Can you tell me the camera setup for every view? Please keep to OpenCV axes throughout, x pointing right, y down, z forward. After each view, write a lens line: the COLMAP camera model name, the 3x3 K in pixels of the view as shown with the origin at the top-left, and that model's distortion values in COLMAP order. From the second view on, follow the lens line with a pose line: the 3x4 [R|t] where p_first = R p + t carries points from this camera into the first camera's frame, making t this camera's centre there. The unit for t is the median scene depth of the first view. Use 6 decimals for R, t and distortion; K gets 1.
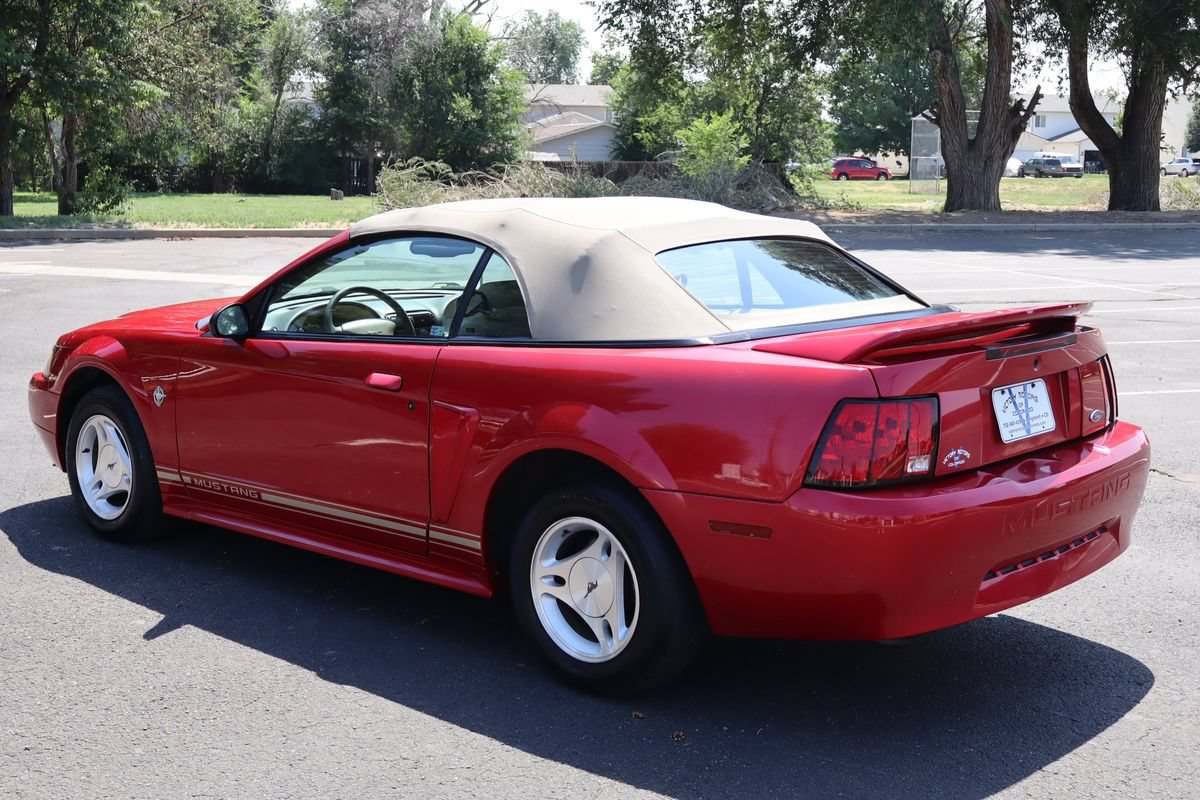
lens RADIAL K [[1547.7, 0, 600.0], [0, 1547.7, 400.0], [0, 0, 1]] dist [0.001198, -0.022039]
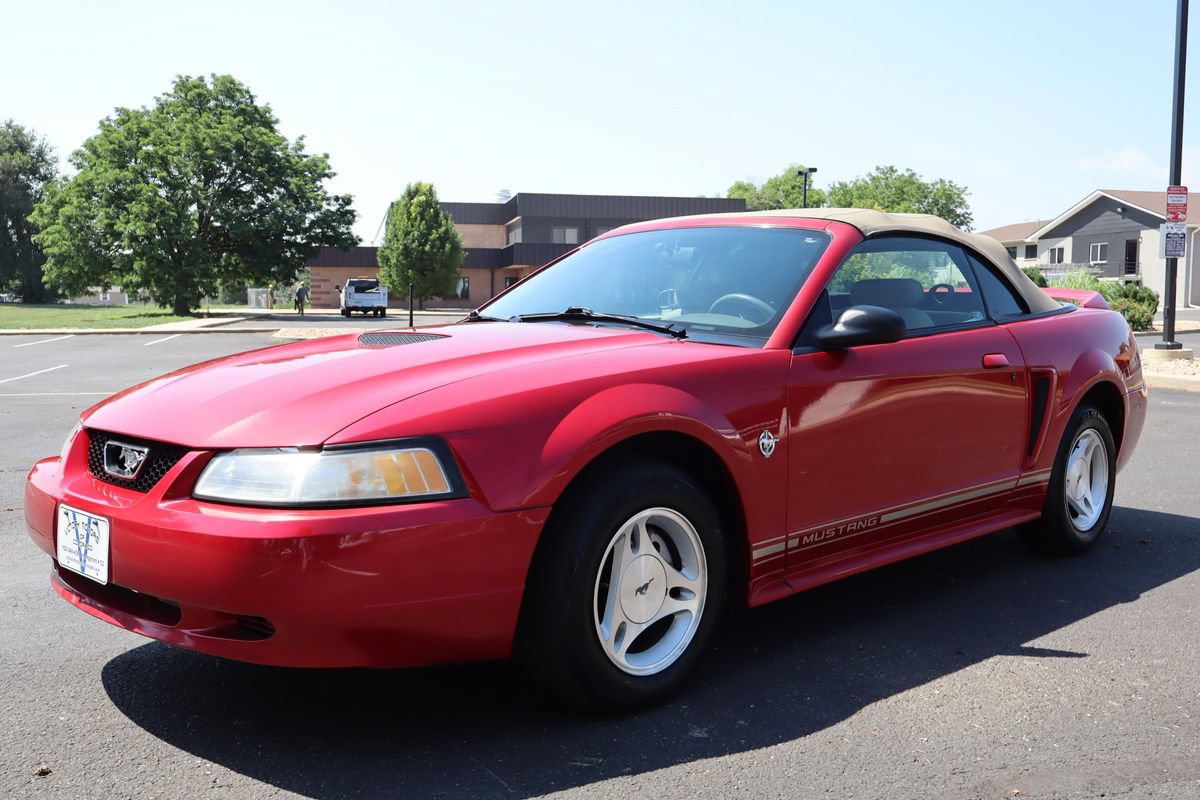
lens RADIAL K [[1171.6, 0, 599.1], [0, 1171.6, 389.4], [0, 0, 1]] dist [-0.001486, 0.015848]
pose [[0.047313, -0.076242, 0.995966, -0.930511], [0.152396, 0.985961, 0.068237, -0.086242], [-0.987186, 0.148553, 0.058268, 1.155174]]
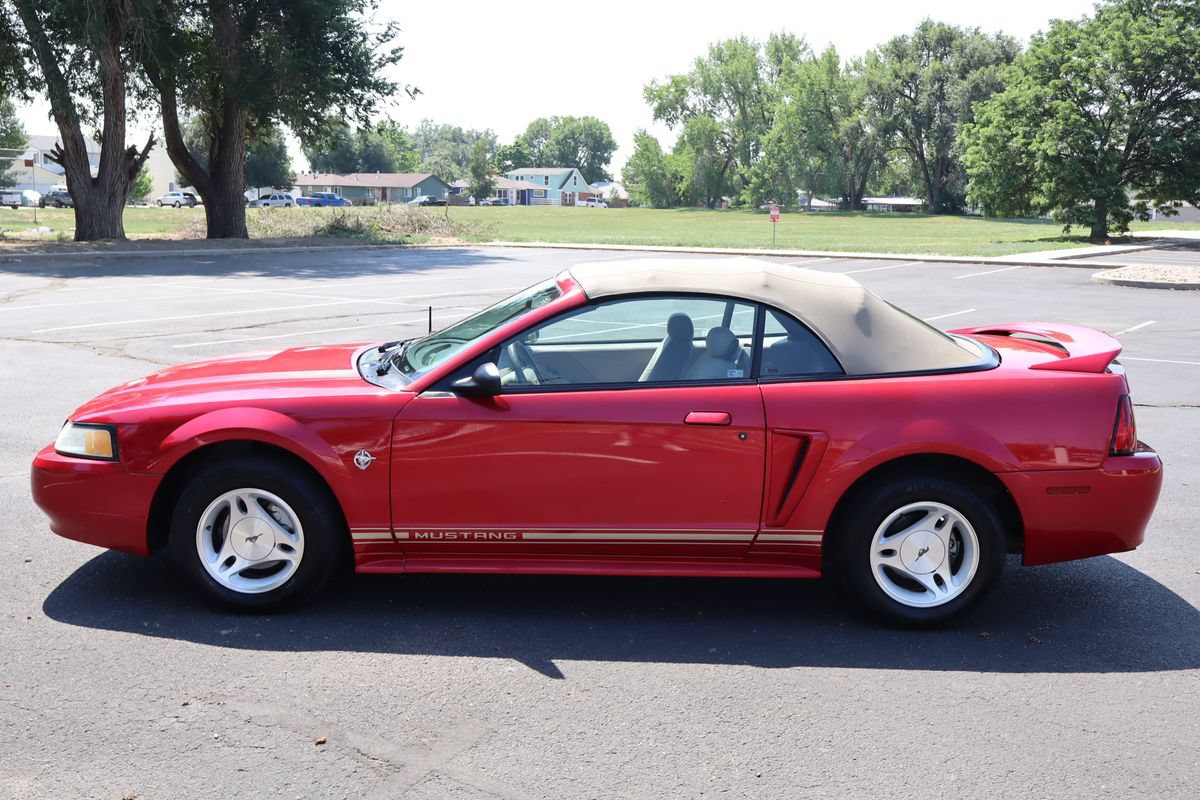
lens RADIAL K [[1263.6, 0, 600.0], [0, 1263.6, 400.0], [0, 0, 1]] dist [-0.018288, 0.030335]
pose [[0.751458, -0.093723, 0.653090, -0.785585], [0.087053, 0.995290, 0.042666, -0.070555], [-0.654013, 0.024792, 0.756077, 0.293960]]
